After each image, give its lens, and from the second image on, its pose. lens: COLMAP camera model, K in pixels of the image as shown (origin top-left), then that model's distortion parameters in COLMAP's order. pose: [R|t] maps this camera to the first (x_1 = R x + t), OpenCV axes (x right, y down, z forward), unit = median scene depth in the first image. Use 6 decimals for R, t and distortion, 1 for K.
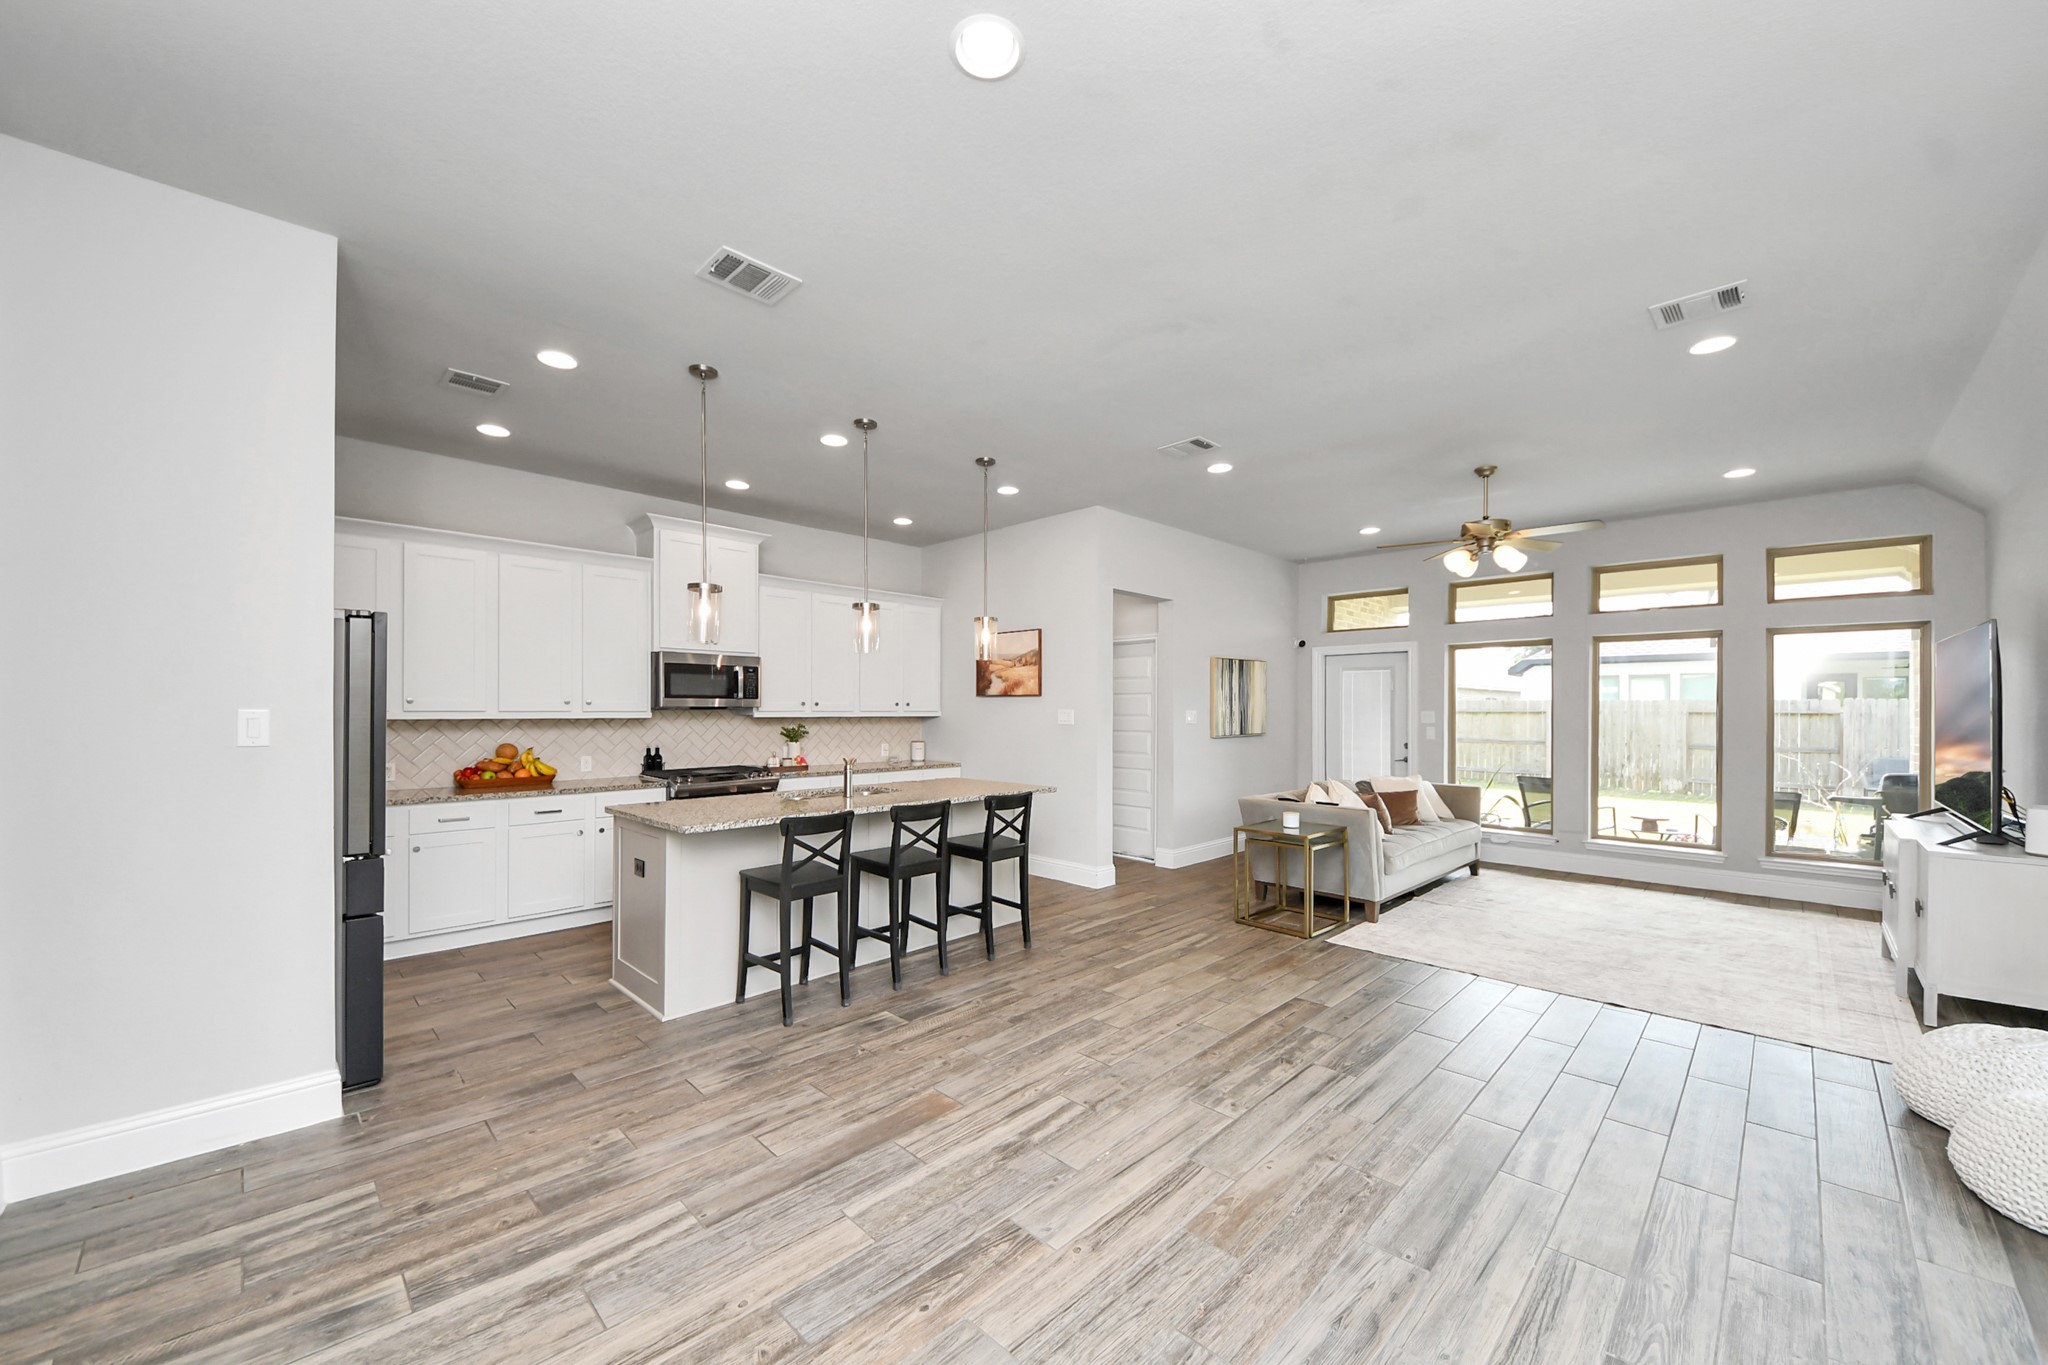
lens RADIAL K [[741.2, 0, 1040.7], [0, 741.2, 699.9], [0, 0, 1]] dist [0.006096, -0.006207]
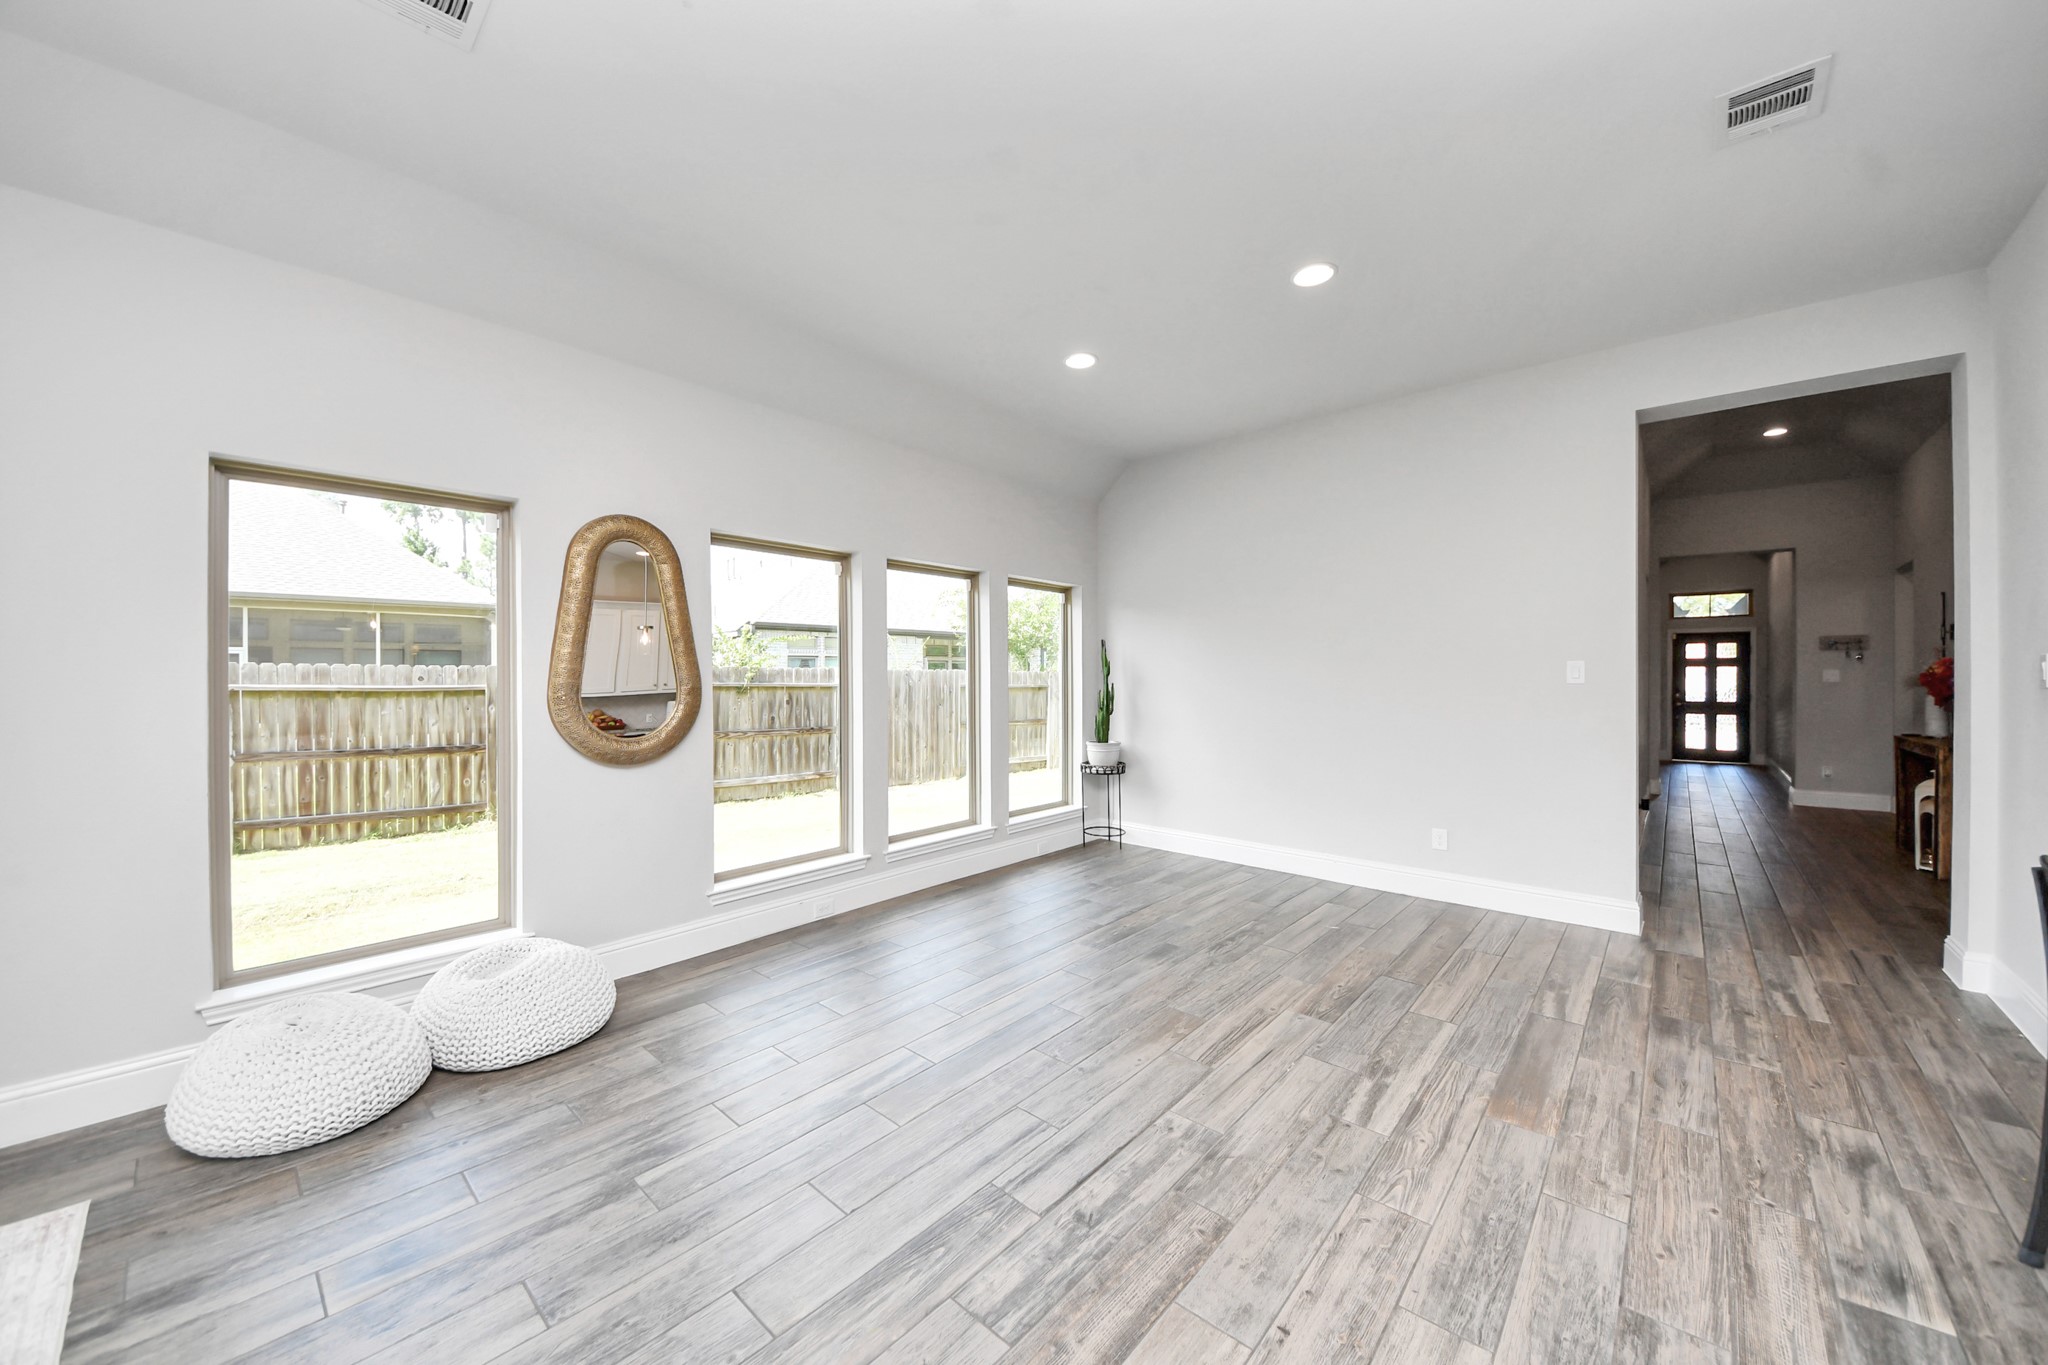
lens RADIAL K [[741.2, 0, 1039.6], [0, 741.2, 682.2], [0, 0, 1]] dist [0.006096, -0.006207]
pose [[-0.997428, -0.000699, -0.071670, 0.378926], [-0.000439, 0.999993, -0.003644, 0.045469], [0.071672, -0.003603, -0.997422, 1.481506]]
